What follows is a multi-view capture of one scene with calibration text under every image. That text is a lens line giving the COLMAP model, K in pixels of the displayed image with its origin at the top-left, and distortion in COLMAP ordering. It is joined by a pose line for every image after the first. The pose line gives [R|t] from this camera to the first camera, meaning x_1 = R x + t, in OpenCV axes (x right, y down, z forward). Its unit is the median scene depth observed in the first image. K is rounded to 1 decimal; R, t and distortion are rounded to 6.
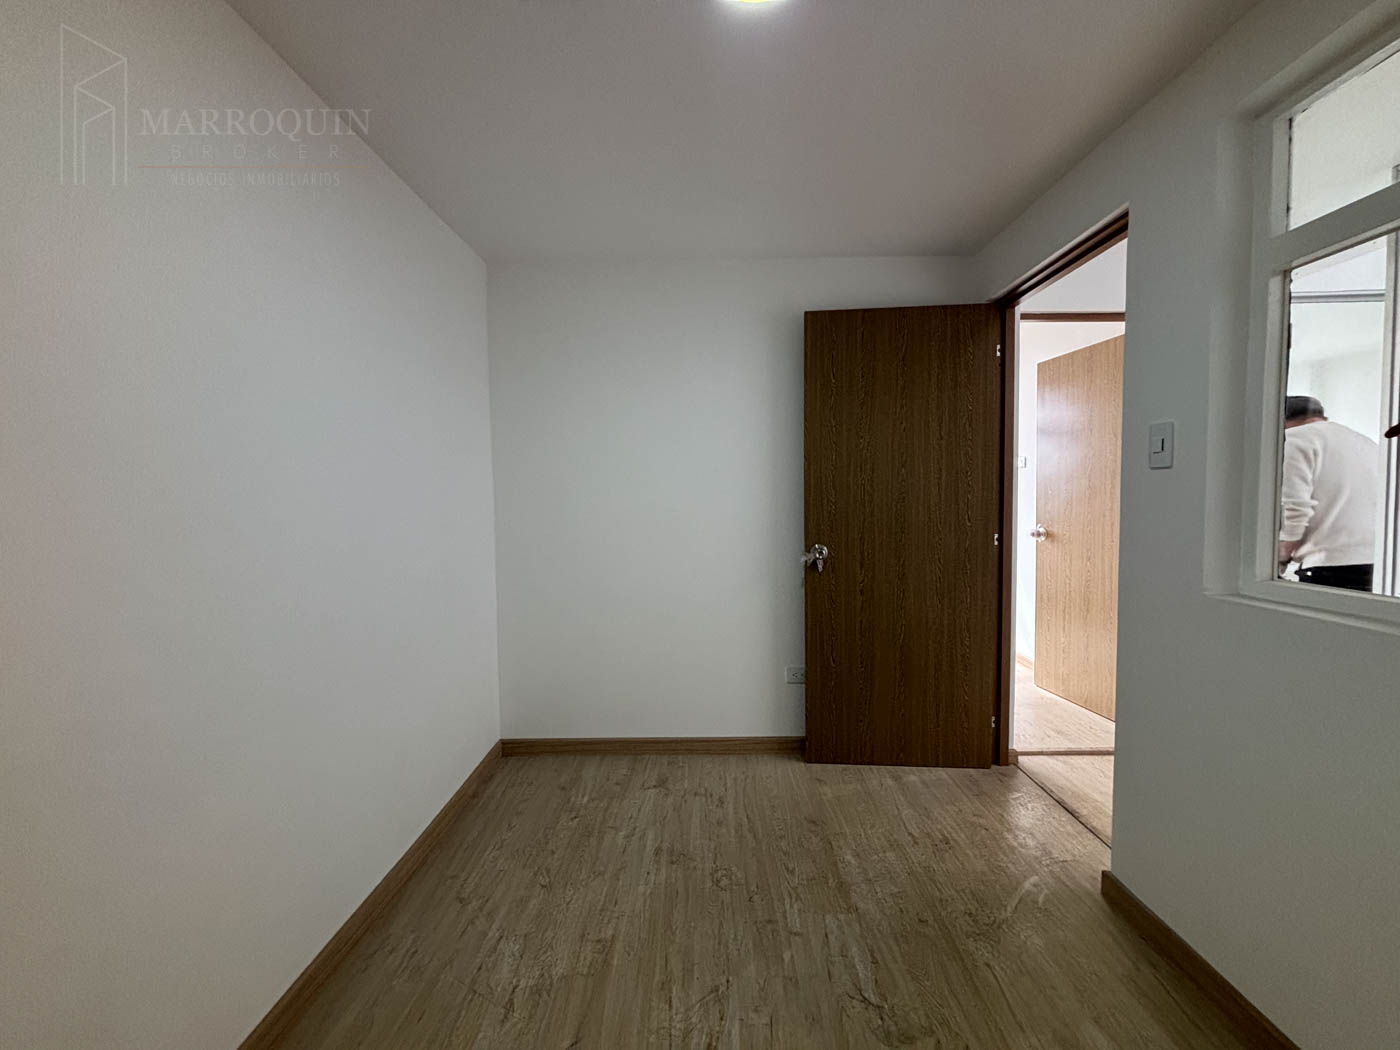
lens RADIAL K [[569.1, 0, 701.3], [0, 569.1, 527.8], [0, 0, 1]] dist [-0.020342, 0.013868]
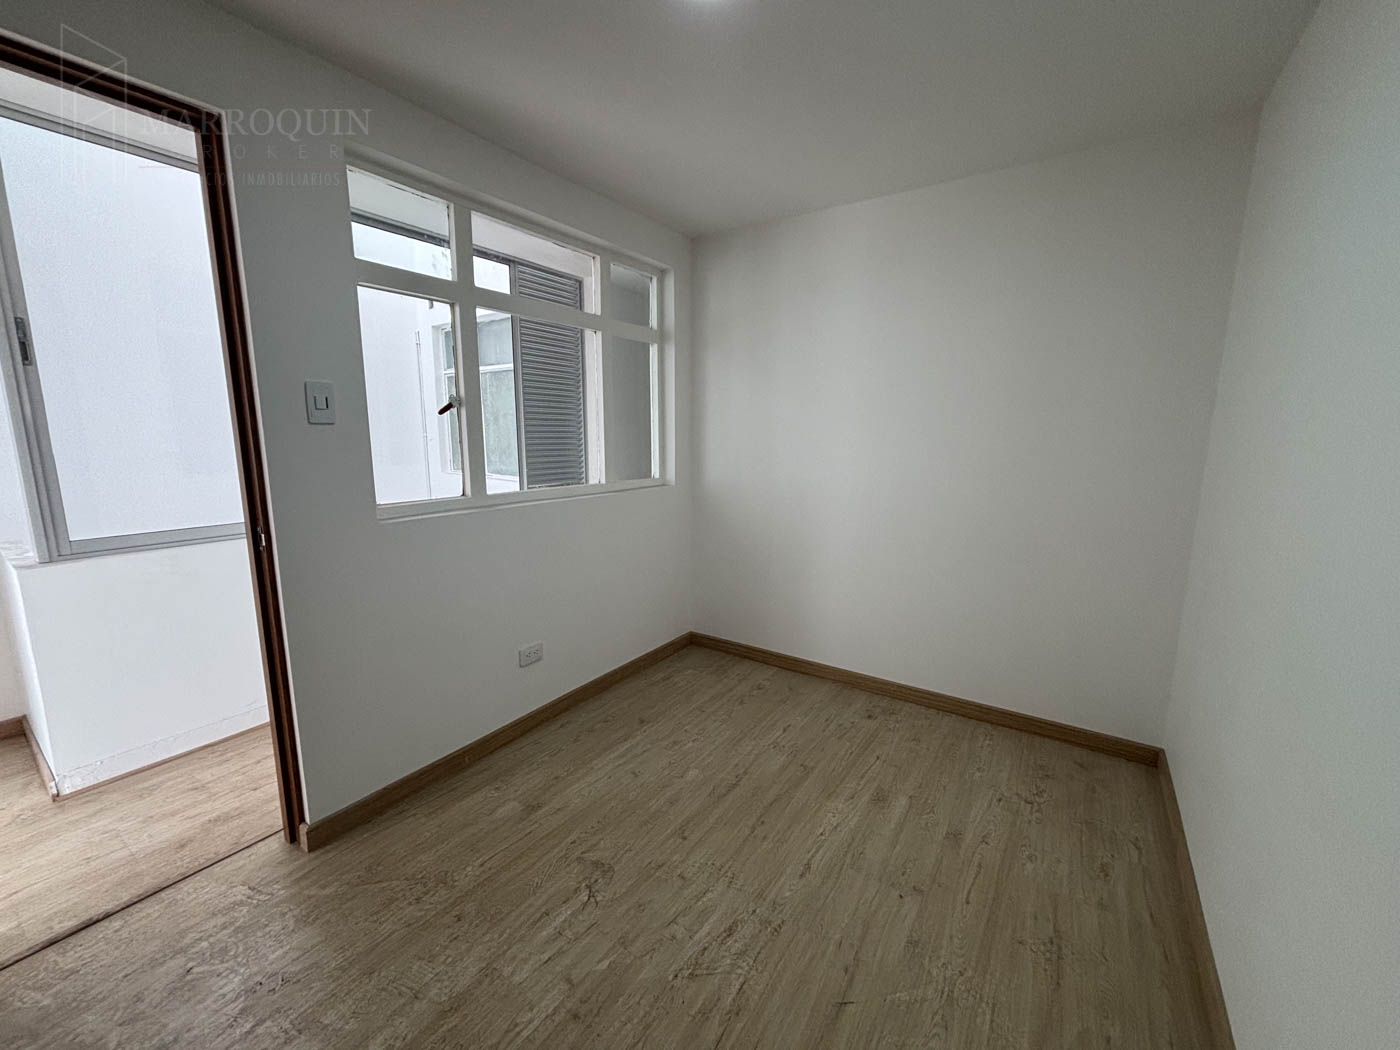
lens RADIAL K [[564.7, 0, 696.3], [0, 564.7, 527.7], [0, 0, 1]] dist [-0.000166, 0.000508]
pose [[-0.834931, -0.093360, 0.542378, -0.389764], [0.030960, 0.975979, 0.215655, -0.116471], [-0.549483, 0.196849, -0.811985, 1.477586]]
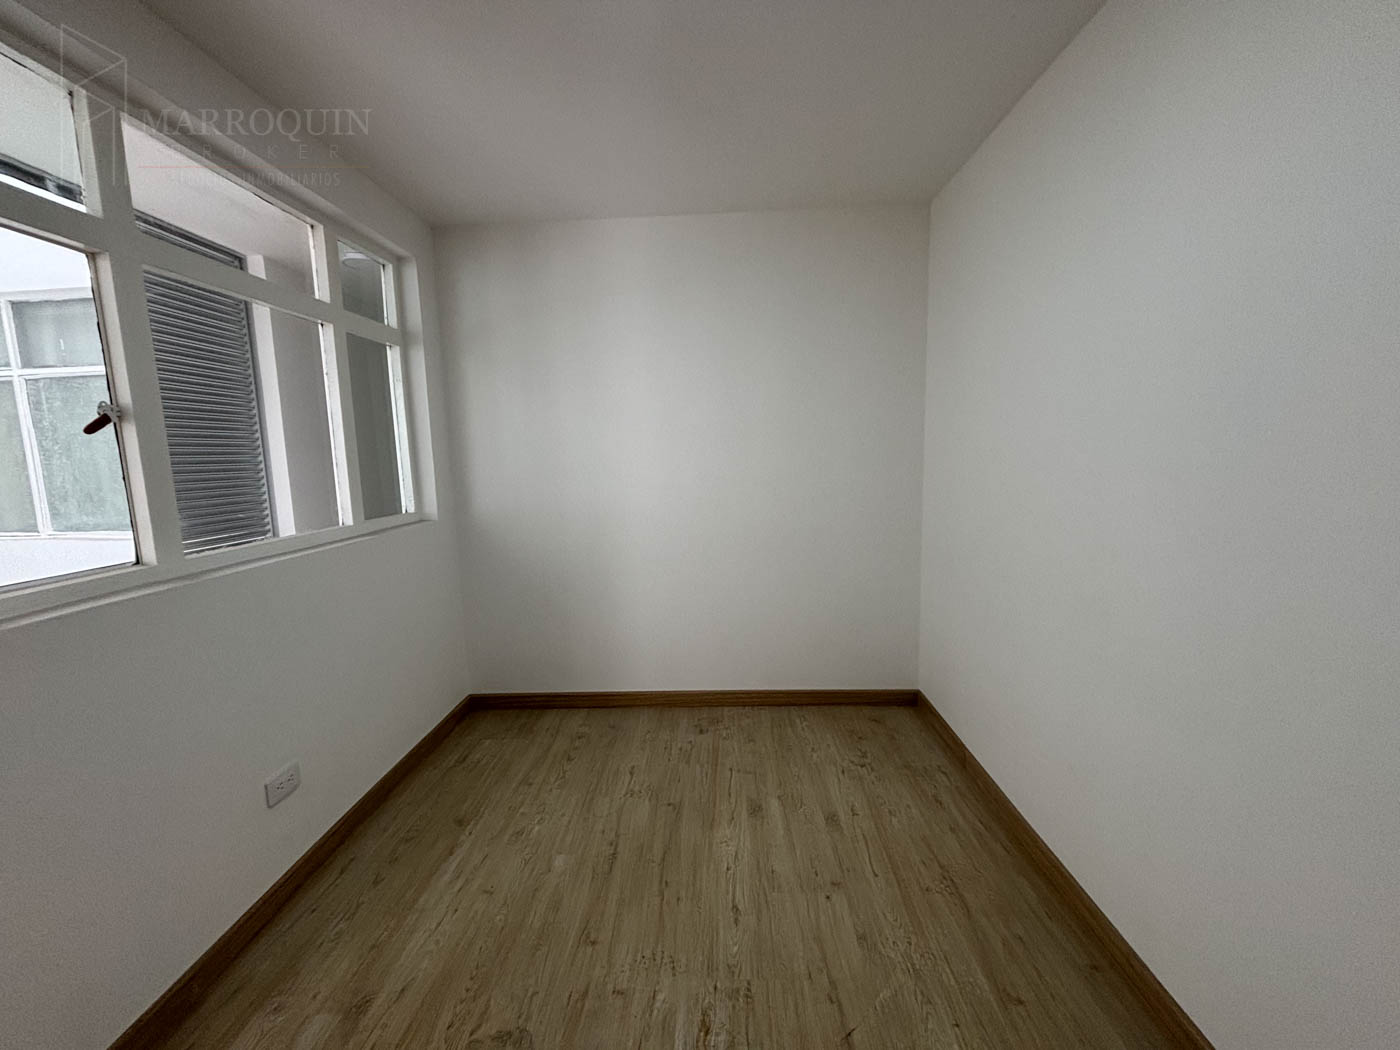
lens RADIAL K [[568.6, 0, 700.0], [0, 568.6, 525.0], [0, 0, 1]] dist [-0.009969, 0.005806]
pose [[-0.999295, 0.029200, 0.023594, -0.019318], [0.033146, 0.981348, 0.189359, -0.105345], [-0.017625, 0.190007, -0.981624, 1.468134]]
